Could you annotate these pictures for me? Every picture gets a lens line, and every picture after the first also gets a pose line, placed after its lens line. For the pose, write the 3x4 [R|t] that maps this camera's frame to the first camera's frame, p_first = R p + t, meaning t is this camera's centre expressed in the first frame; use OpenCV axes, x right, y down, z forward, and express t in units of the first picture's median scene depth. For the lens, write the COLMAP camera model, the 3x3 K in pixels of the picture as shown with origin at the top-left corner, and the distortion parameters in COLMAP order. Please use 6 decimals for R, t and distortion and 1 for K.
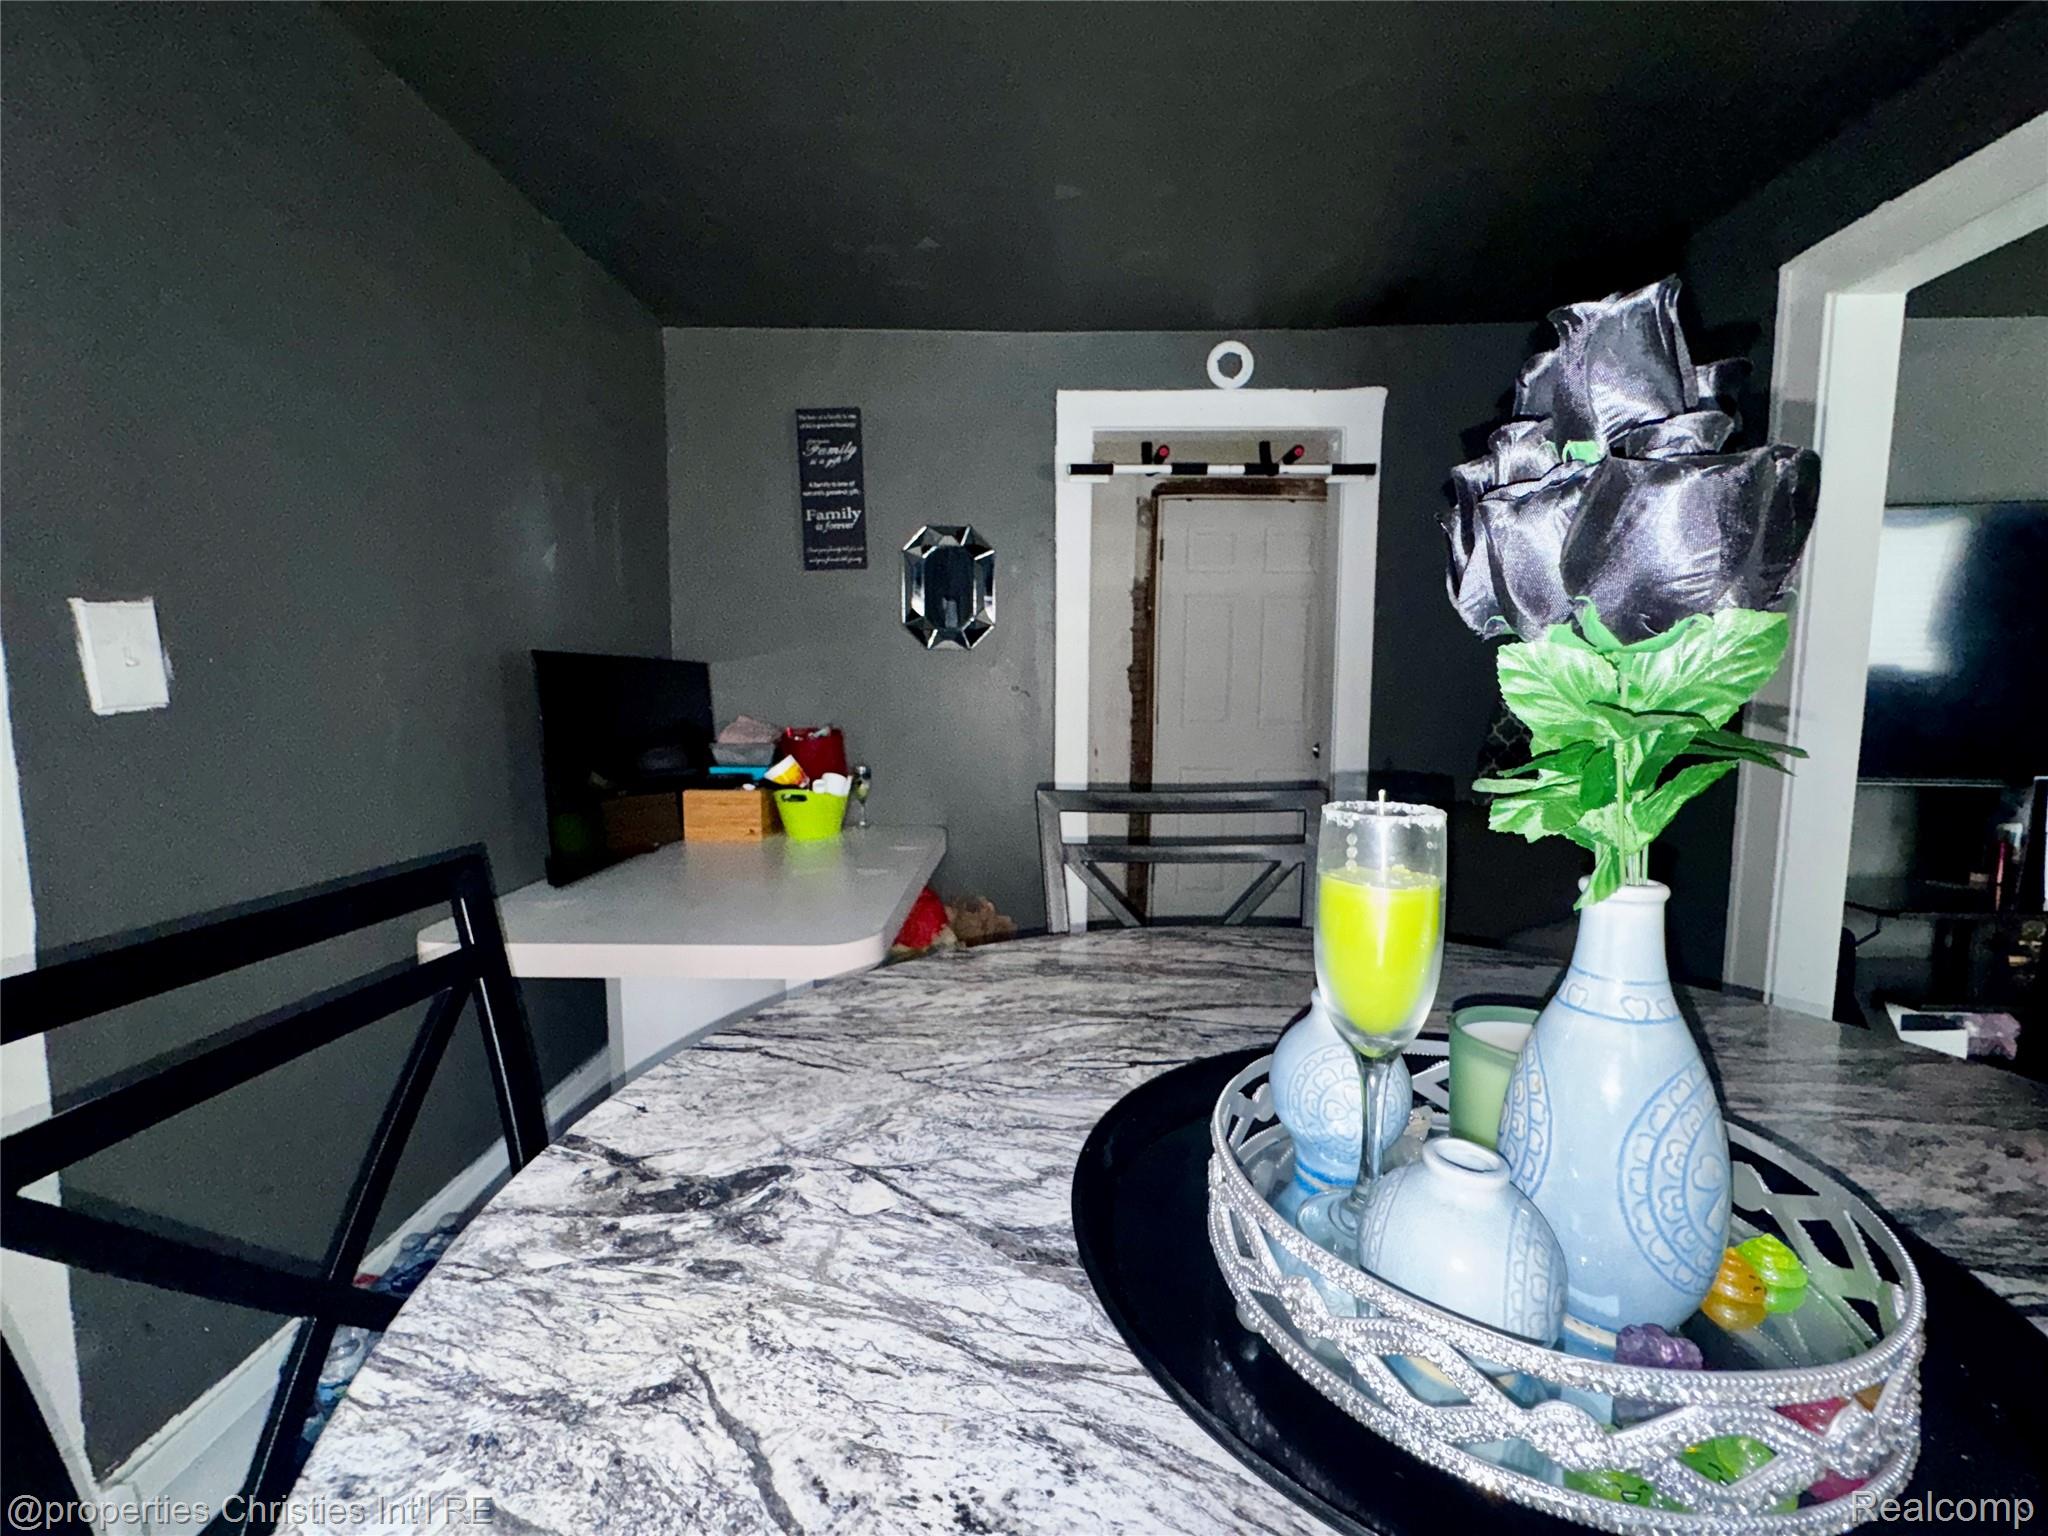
lens RADIAL K [[811.0, 0, 1024.0], [0, 811.0, 768.0], [0, 0, 1]] dist [0.000690, 0.000009]
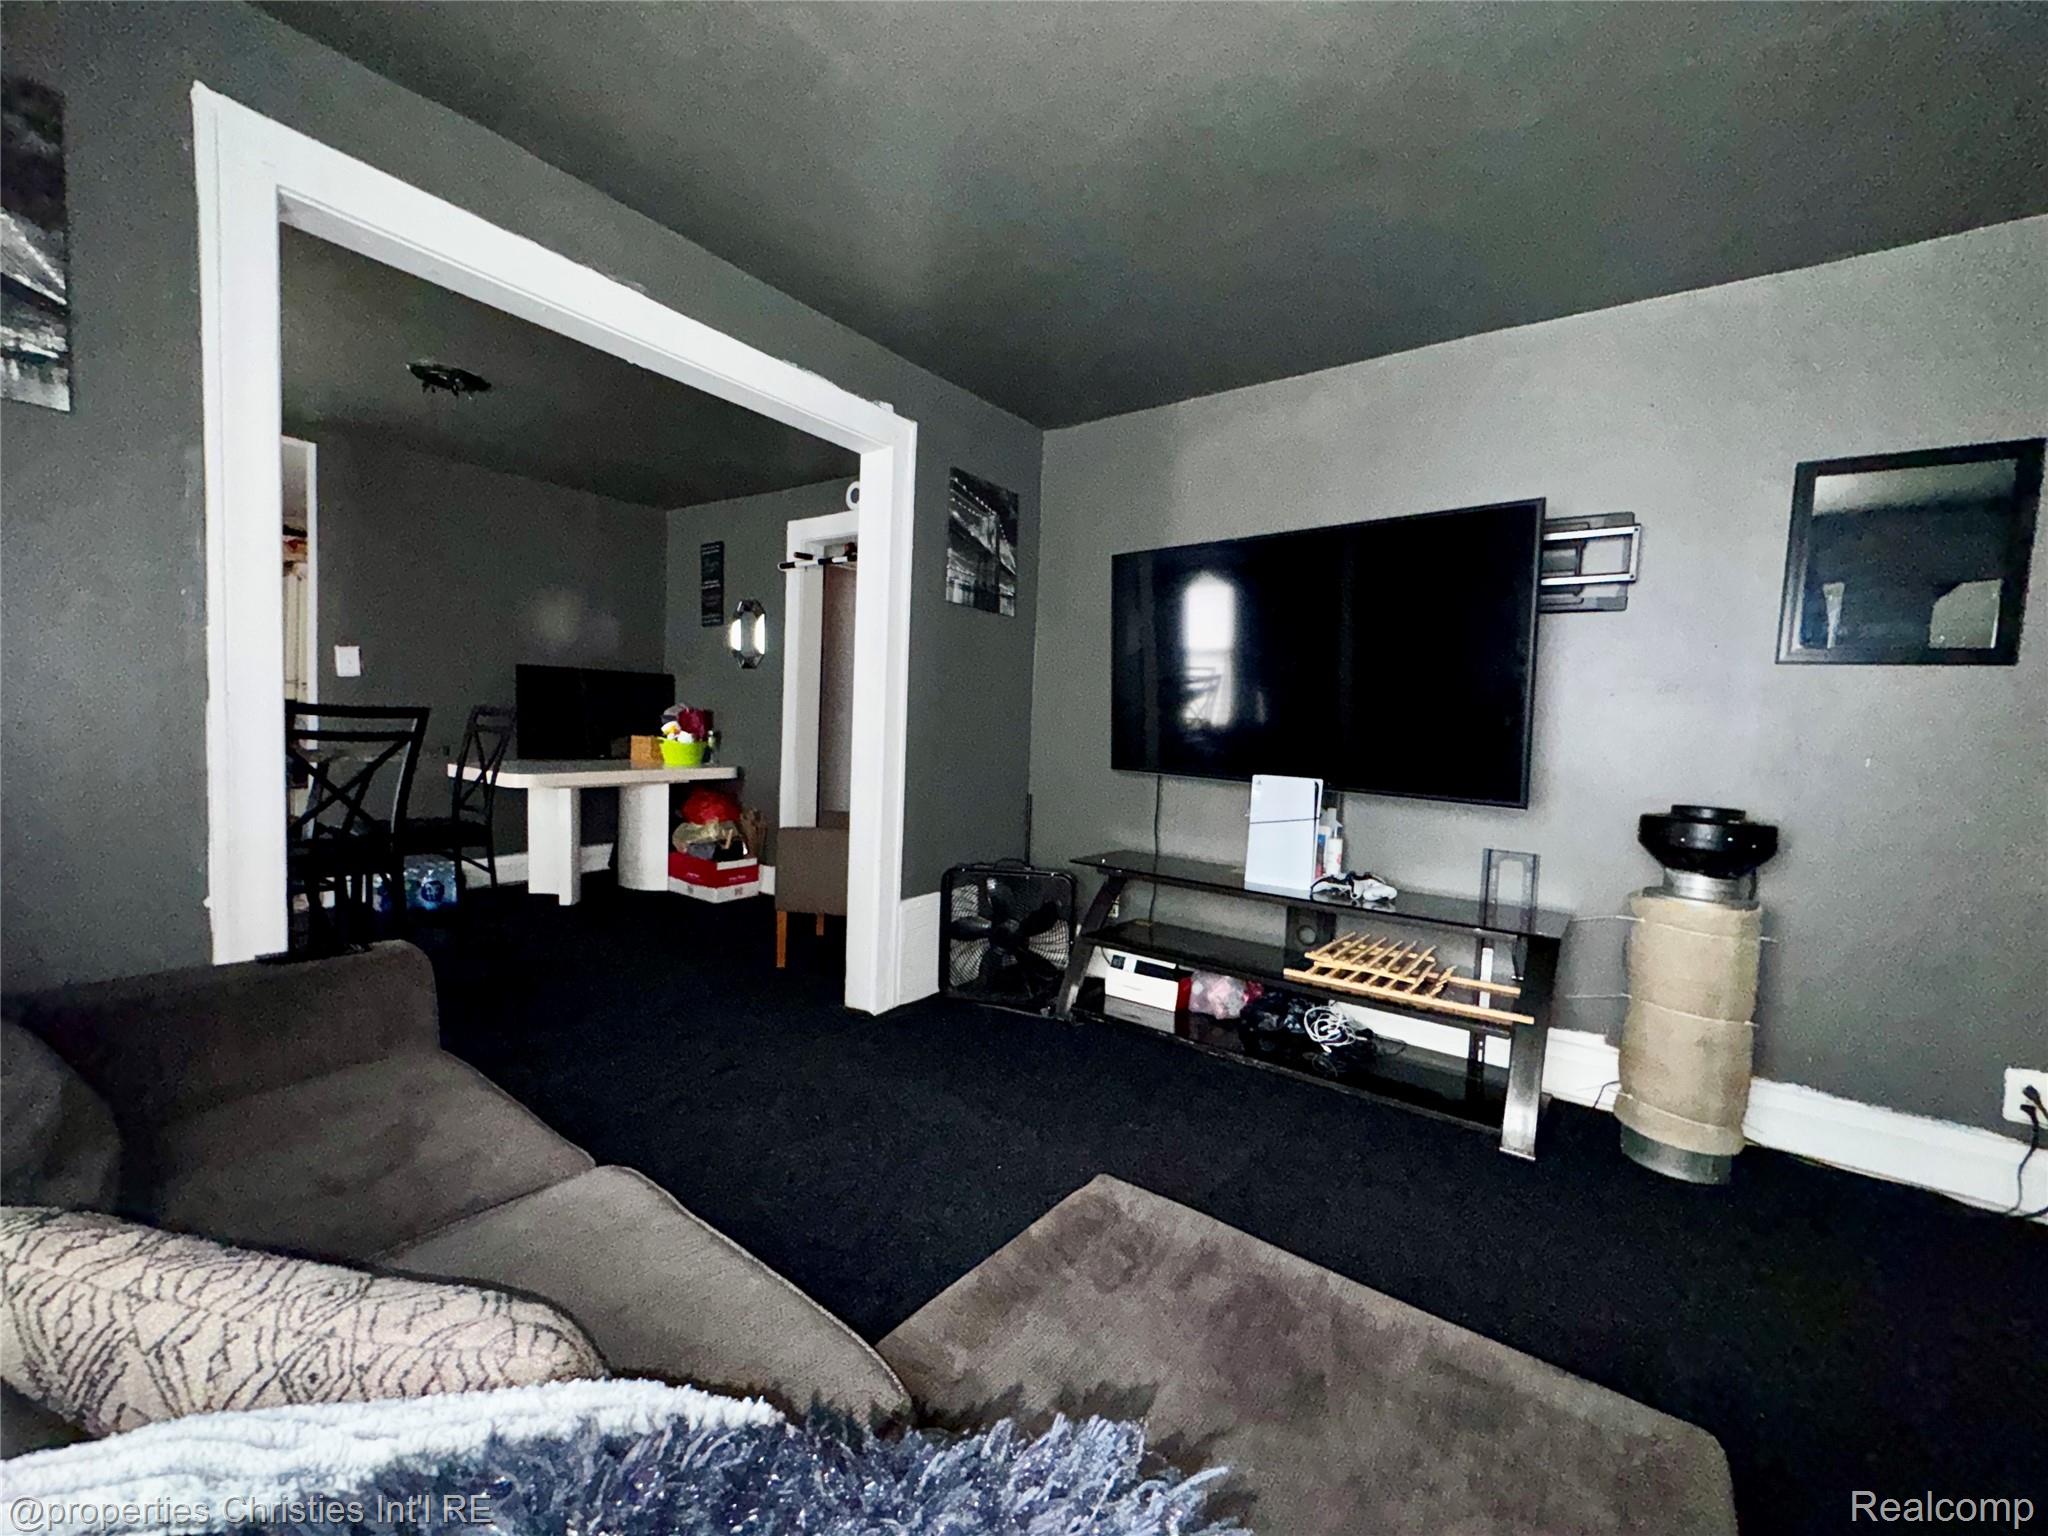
lens RADIAL K [[811.0, 0, 1024.0], [0, 811.0, 768.0], [0, 0, 1]] dist [0.000690, 0.000009]
pose [[0.813874, 0.070311, -0.576771, 1.503275], [-0.099650, 0.994835, -0.019339, 0.047911], [0.572432, 0.073215, 0.816677, -0.100755]]
